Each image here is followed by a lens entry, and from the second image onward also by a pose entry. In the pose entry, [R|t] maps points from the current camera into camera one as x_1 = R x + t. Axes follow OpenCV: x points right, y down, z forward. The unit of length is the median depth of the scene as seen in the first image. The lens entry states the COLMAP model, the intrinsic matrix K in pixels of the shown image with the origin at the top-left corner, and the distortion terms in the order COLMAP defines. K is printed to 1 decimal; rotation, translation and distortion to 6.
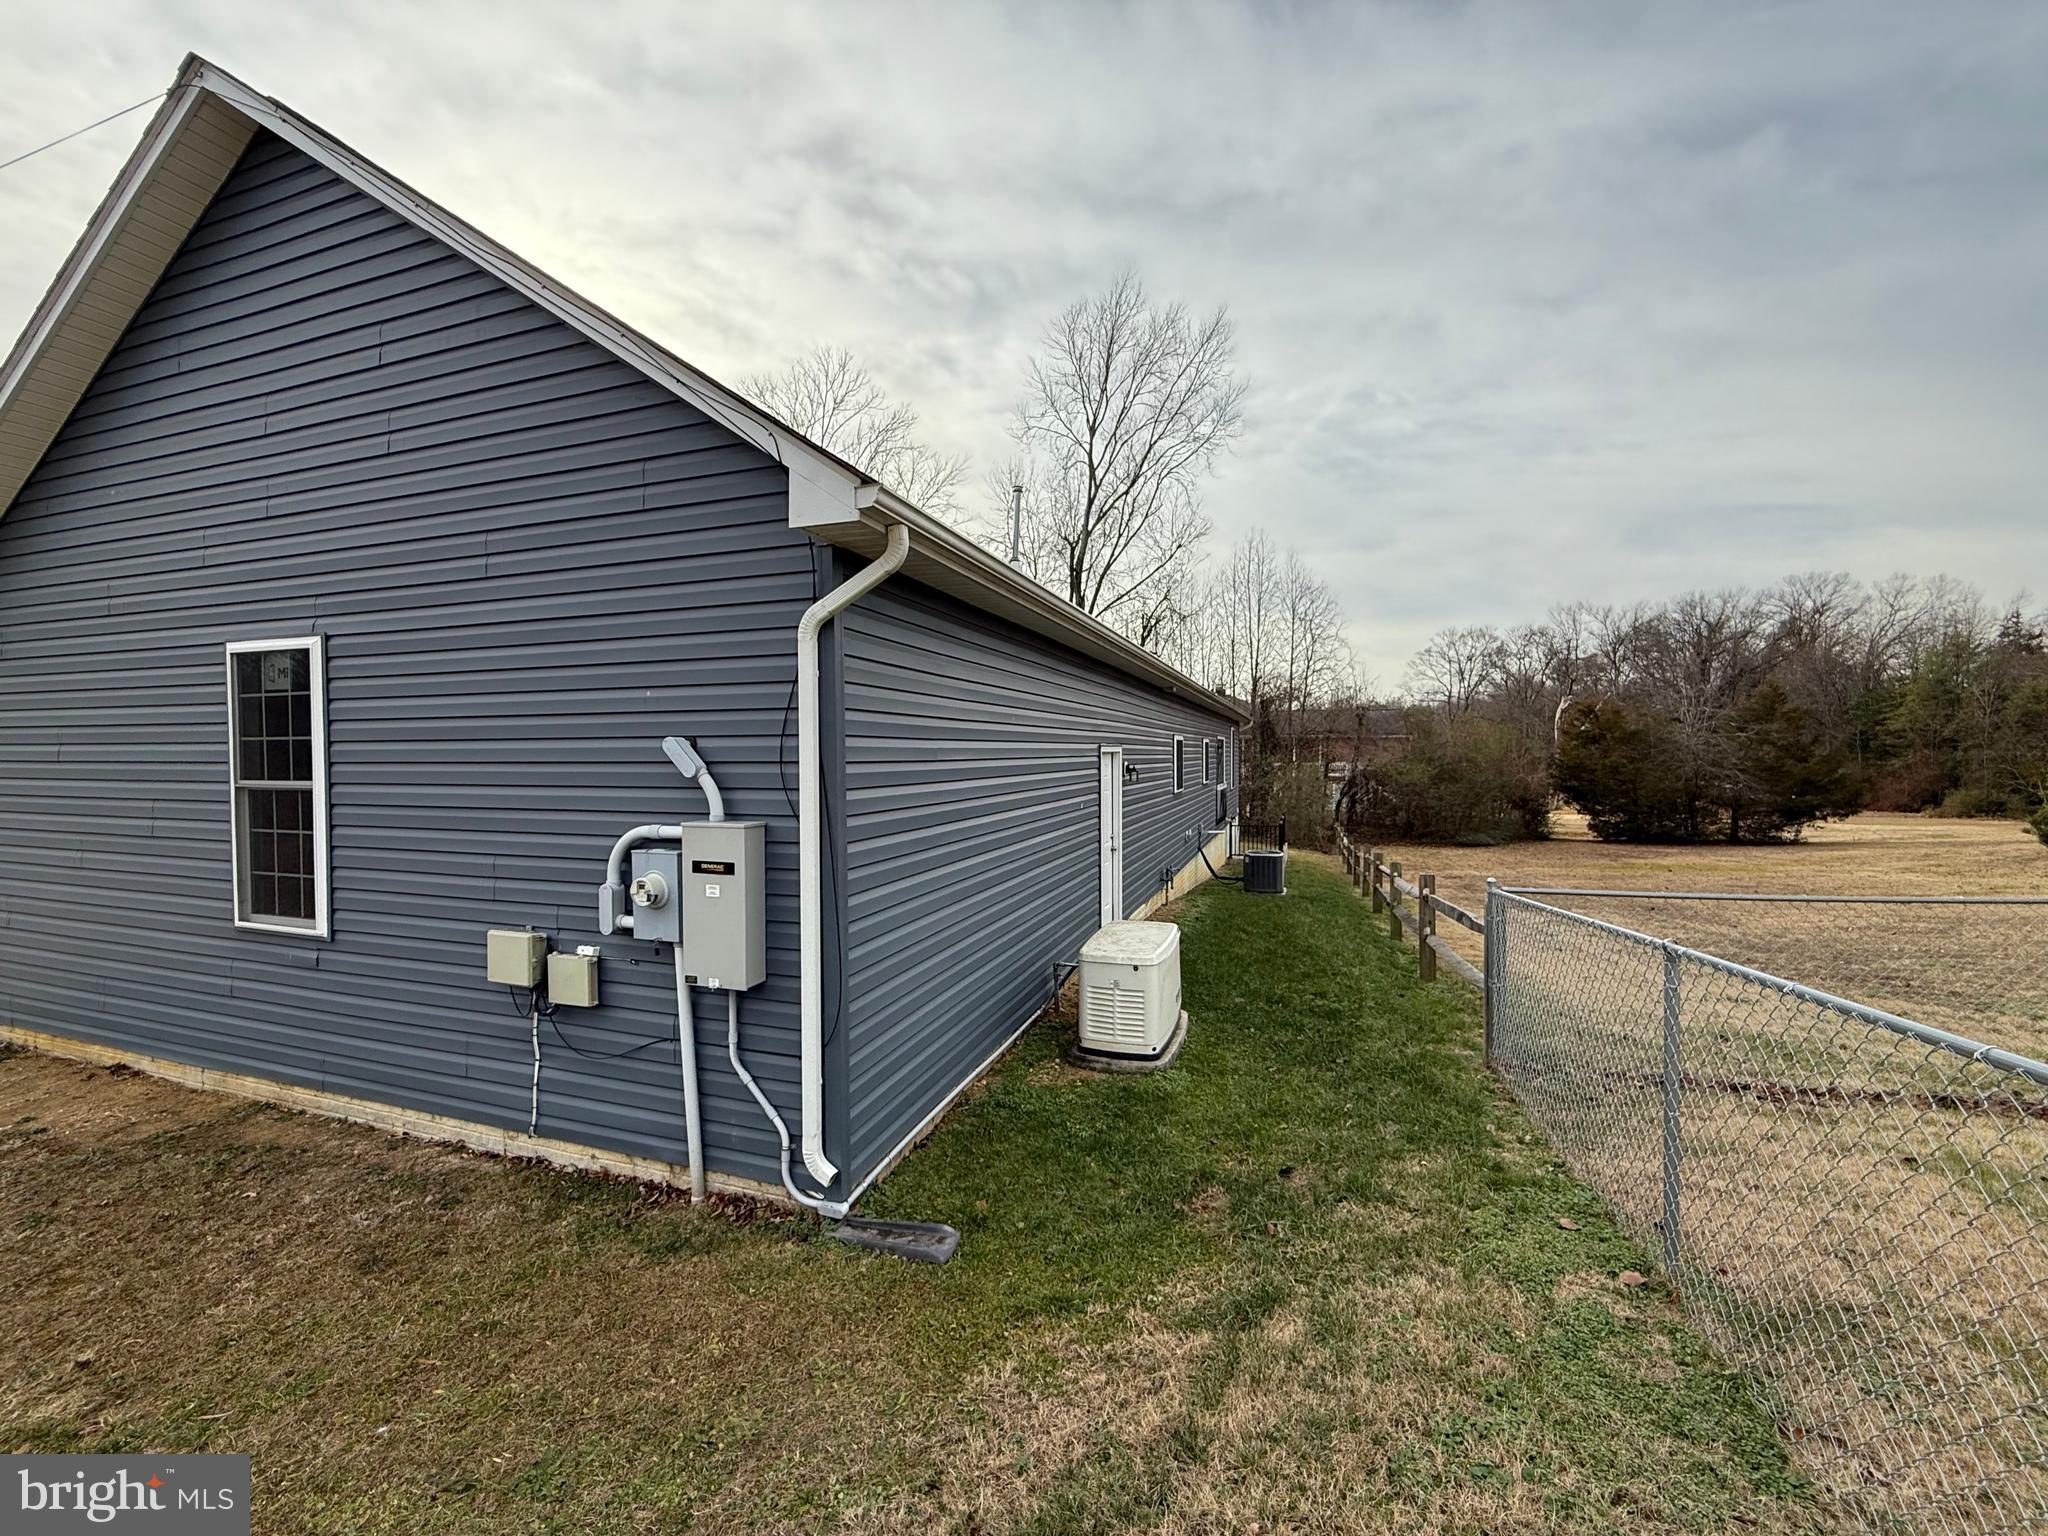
lens RADIAL K [[815.8, 0, 1028.6], [0, 815.8, 774.5], [0, 0, 1]] dist [-0.002008, 0.000743]
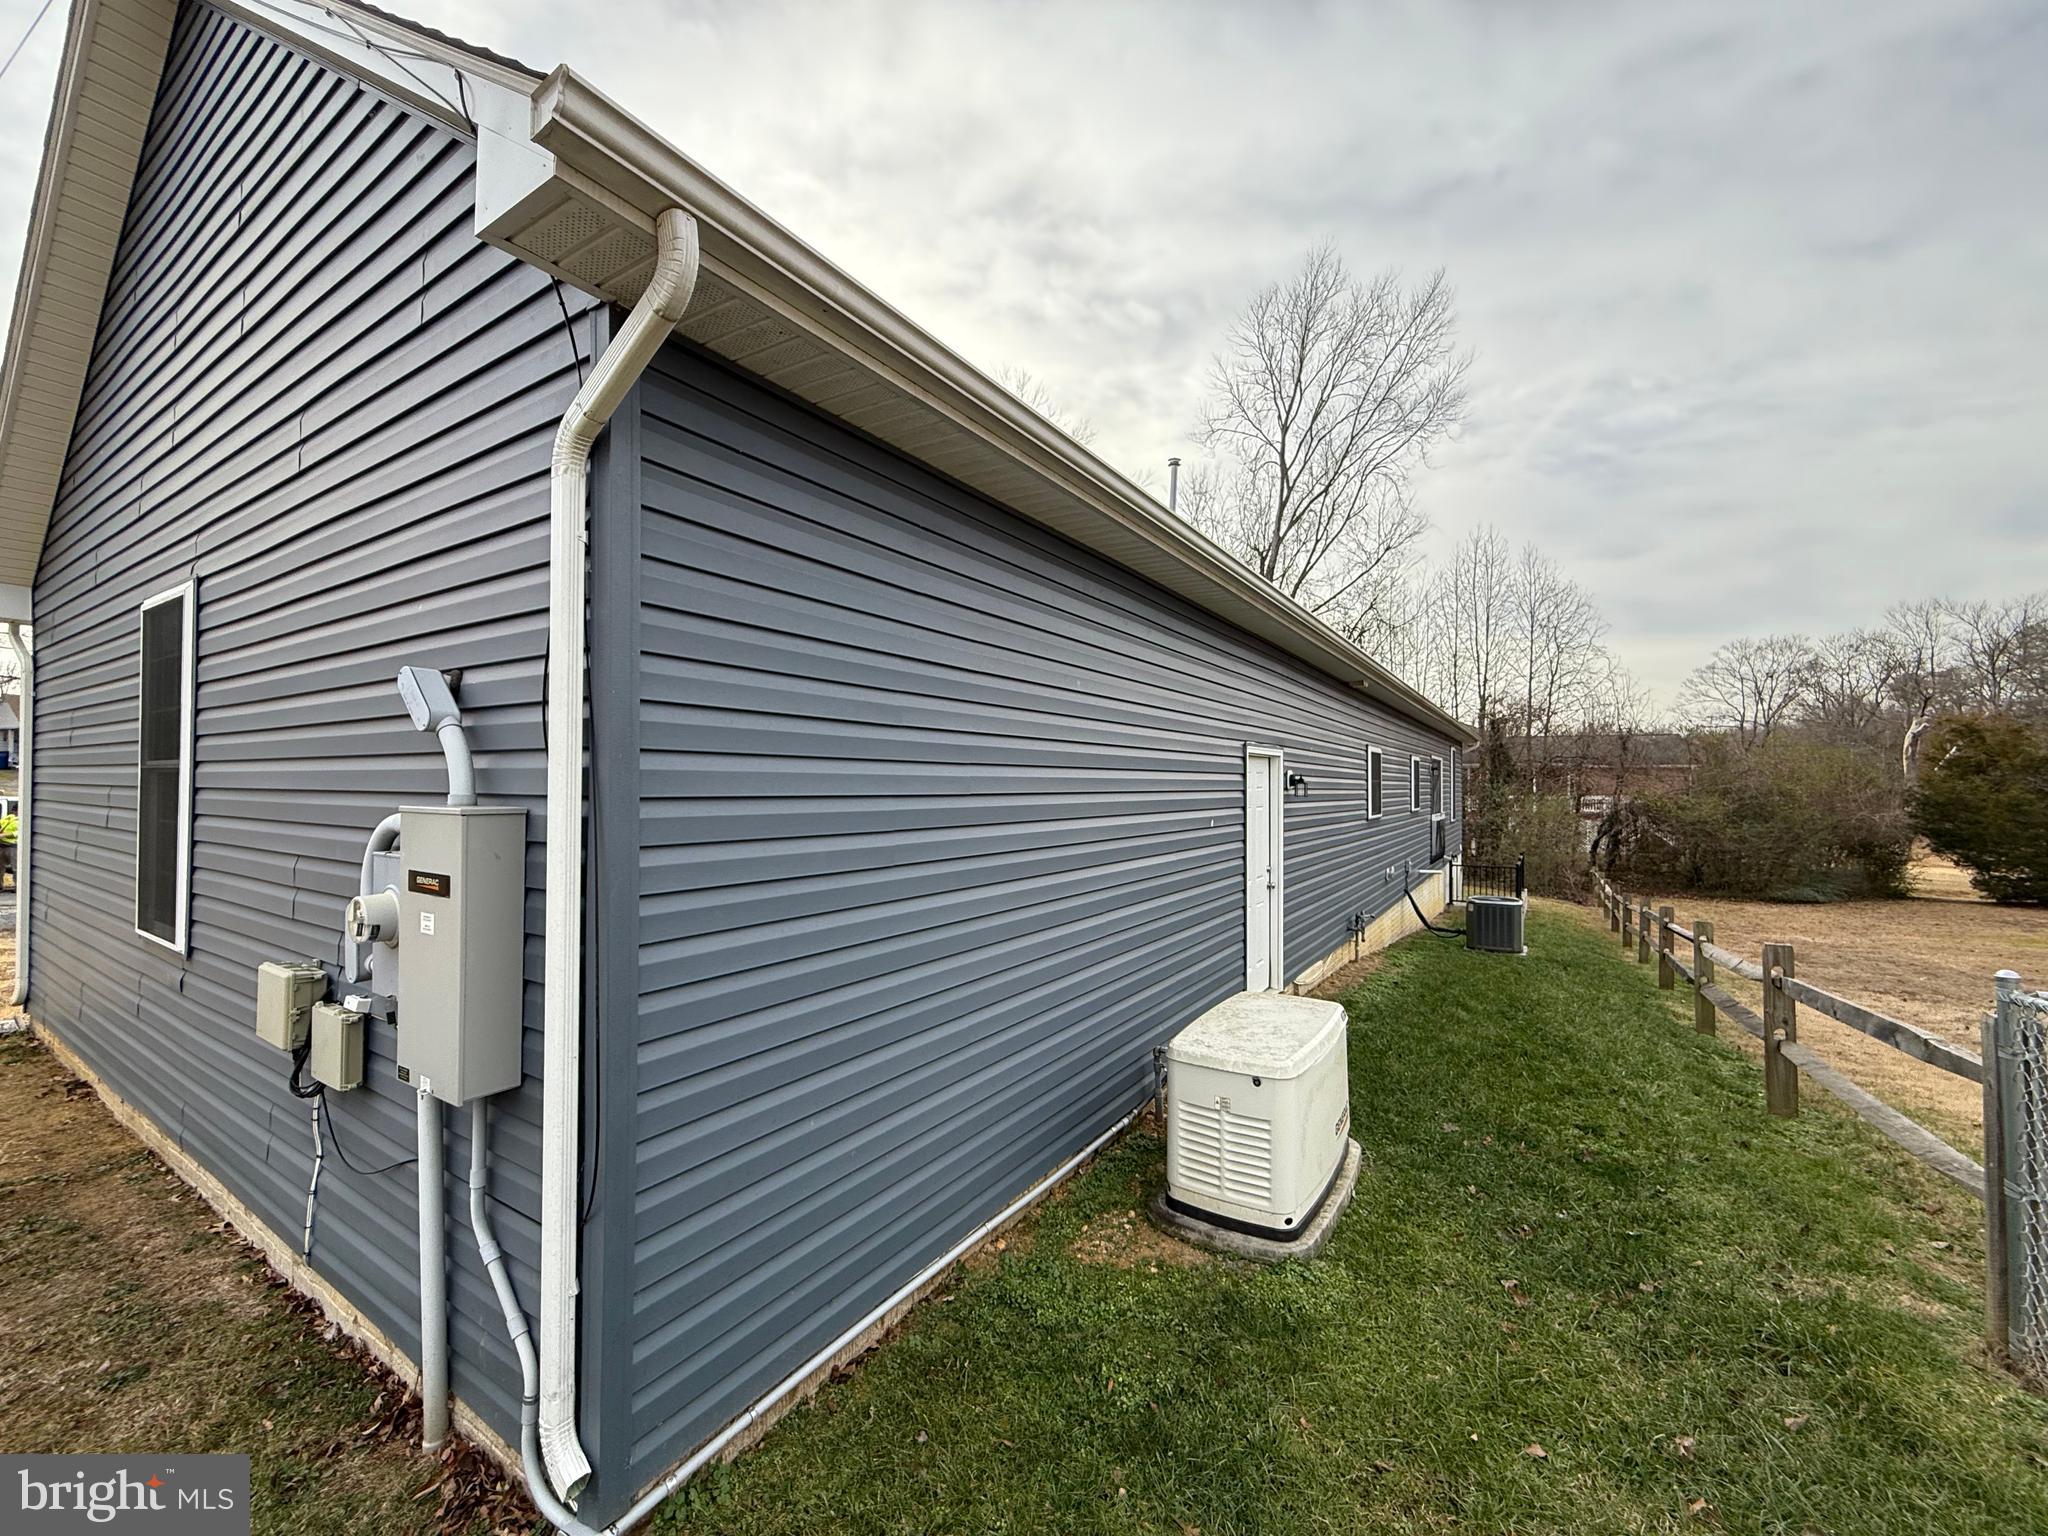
lens RADIAL K [[815.8, 0, 1016.7], [0, 815.8, 752.6], [0, 0, 1]] dist [-0.002008, 0.000743]
pose [[0.968680, -0.002217, -0.248303, 0.064414], [-0.014263, 0.997812, -0.064553, 0.019940], [0.247903, 0.066072, 0.966529, 0.203532]]
